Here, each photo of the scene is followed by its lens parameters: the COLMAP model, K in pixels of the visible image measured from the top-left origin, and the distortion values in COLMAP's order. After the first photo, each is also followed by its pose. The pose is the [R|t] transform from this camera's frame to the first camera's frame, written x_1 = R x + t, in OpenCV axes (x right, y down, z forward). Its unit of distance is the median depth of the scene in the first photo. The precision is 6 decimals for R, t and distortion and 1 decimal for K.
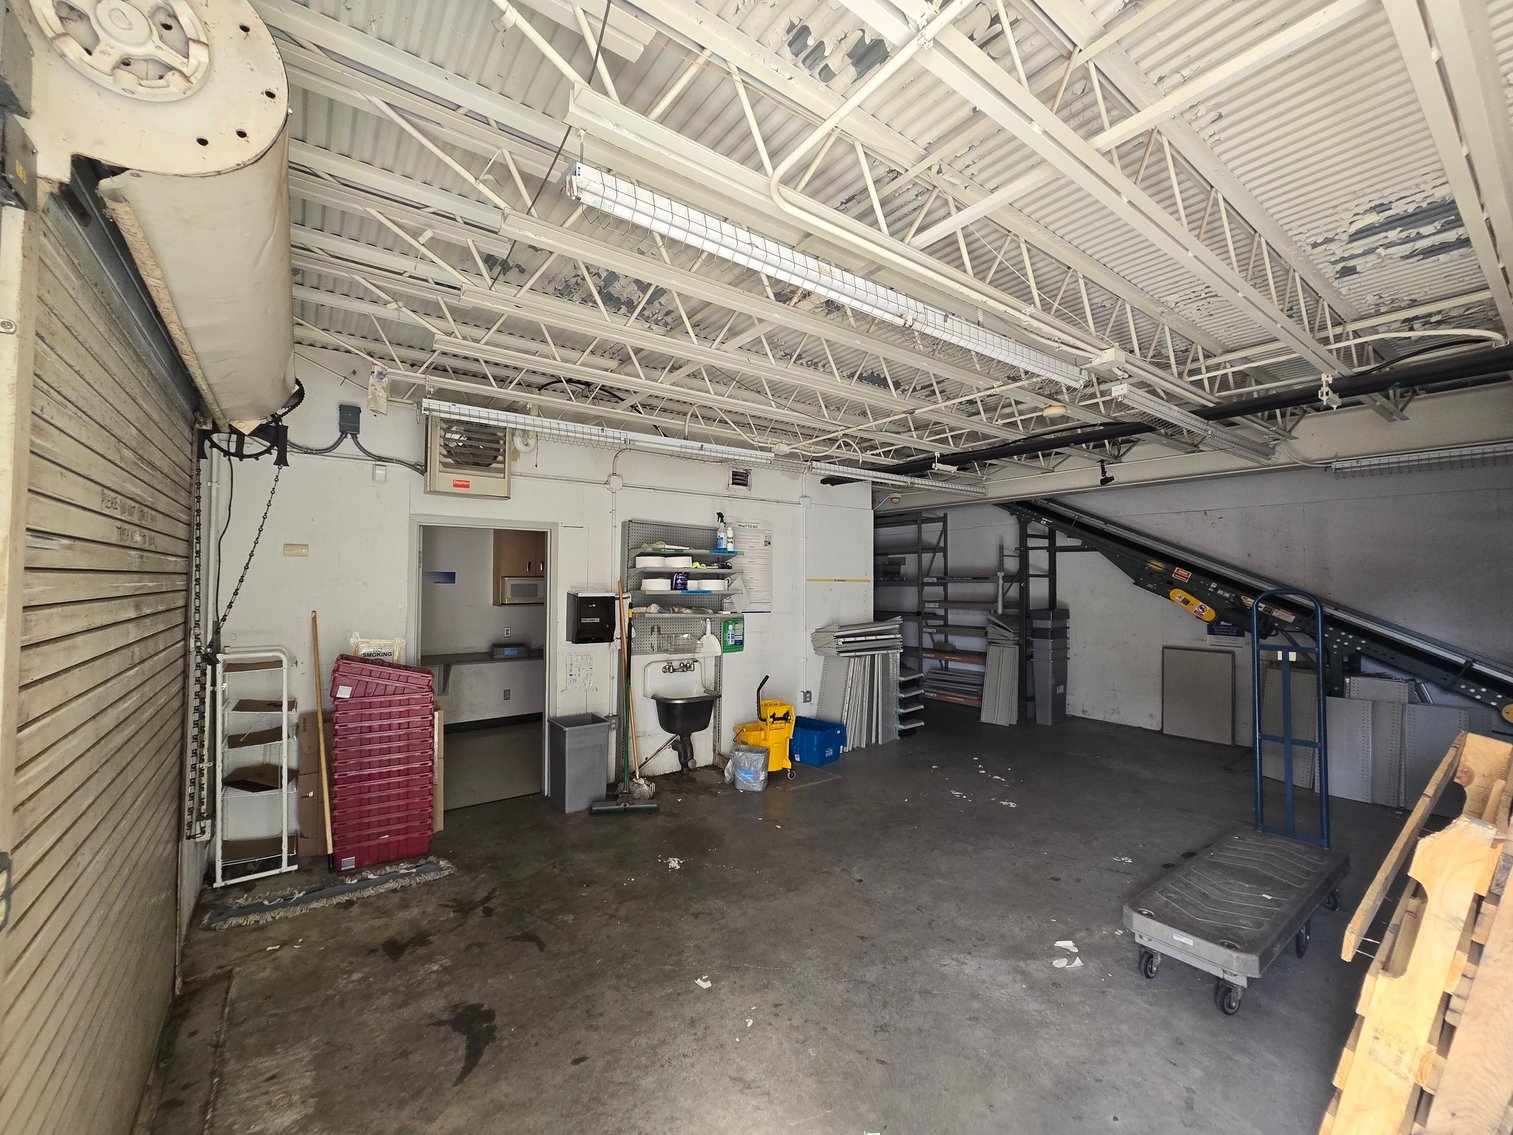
lens RADIAL K [[621.5, 0, 751.6], [0, 621.5, 563.7], [0, 0, 1]] dist [-0.003649, 0.002742]
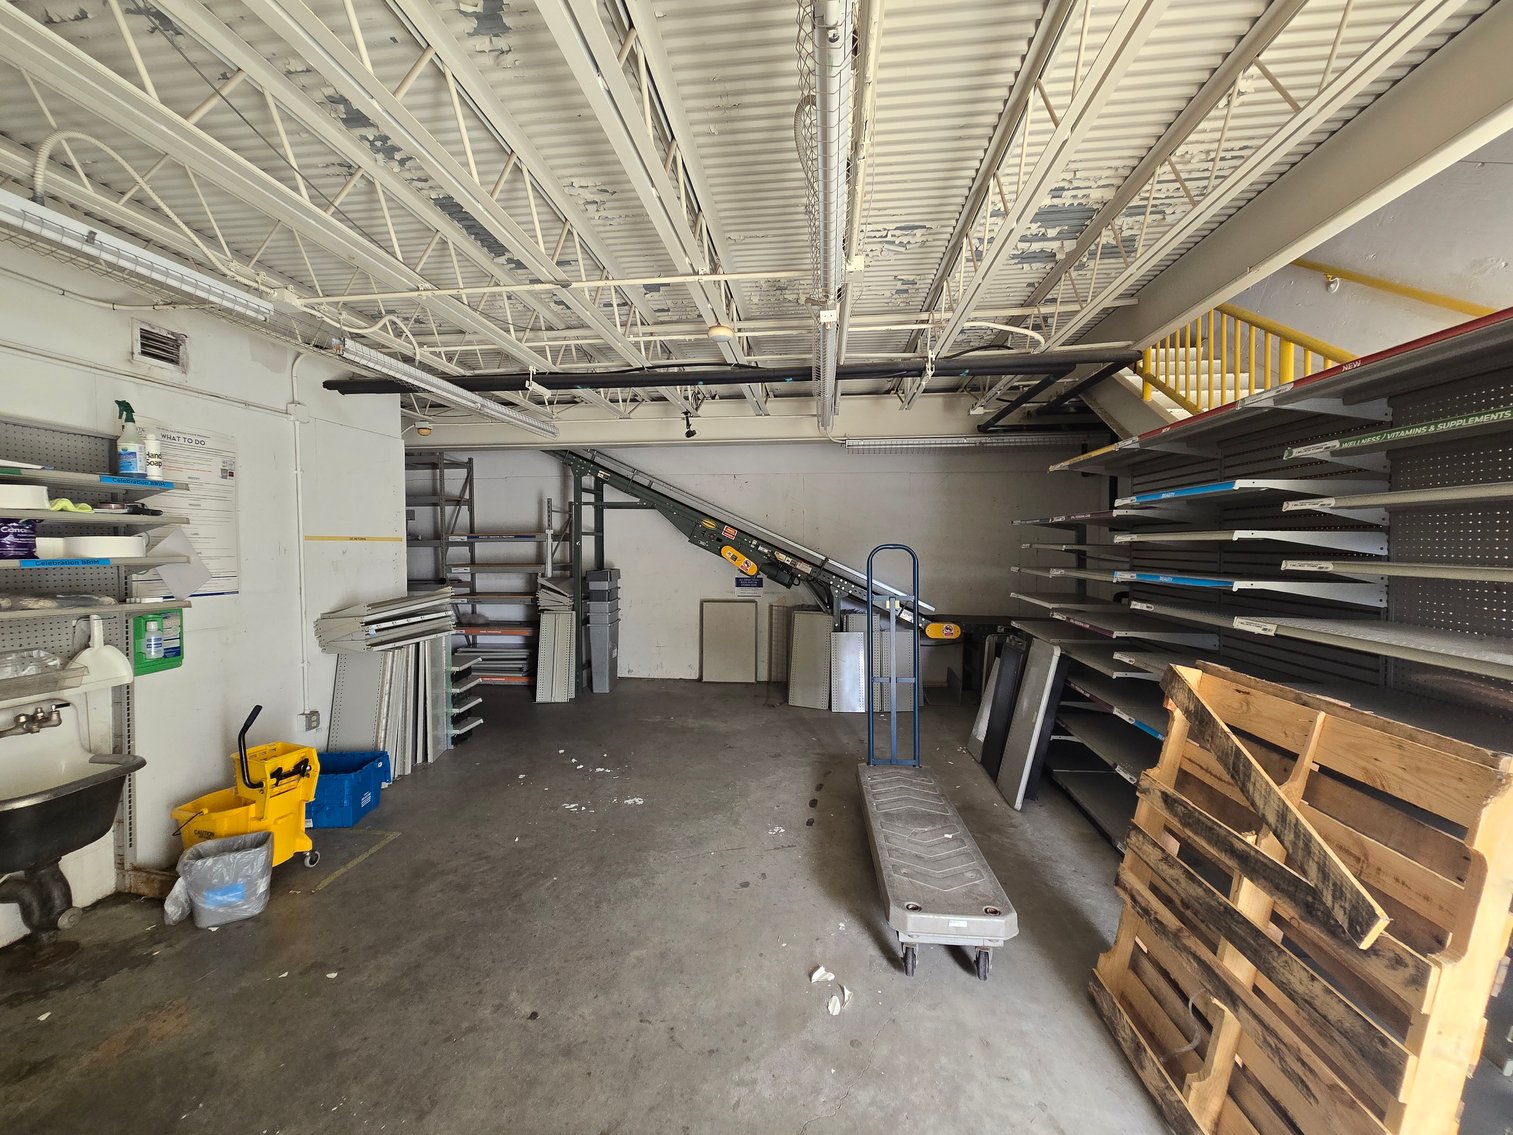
lens RADIAL K [[621.5, 0, 751.6], [0, 621.5, 563.7], [0, 0, 1]] dist [-0.003649, 0.002742]
pose [[0.679025, -0.030793, 0.733469, -0.074268], [-0.015740, 0.998280, 0.056482, 0.010966], [-0.733947, -0.049898, 0.677372, 0.270336]]
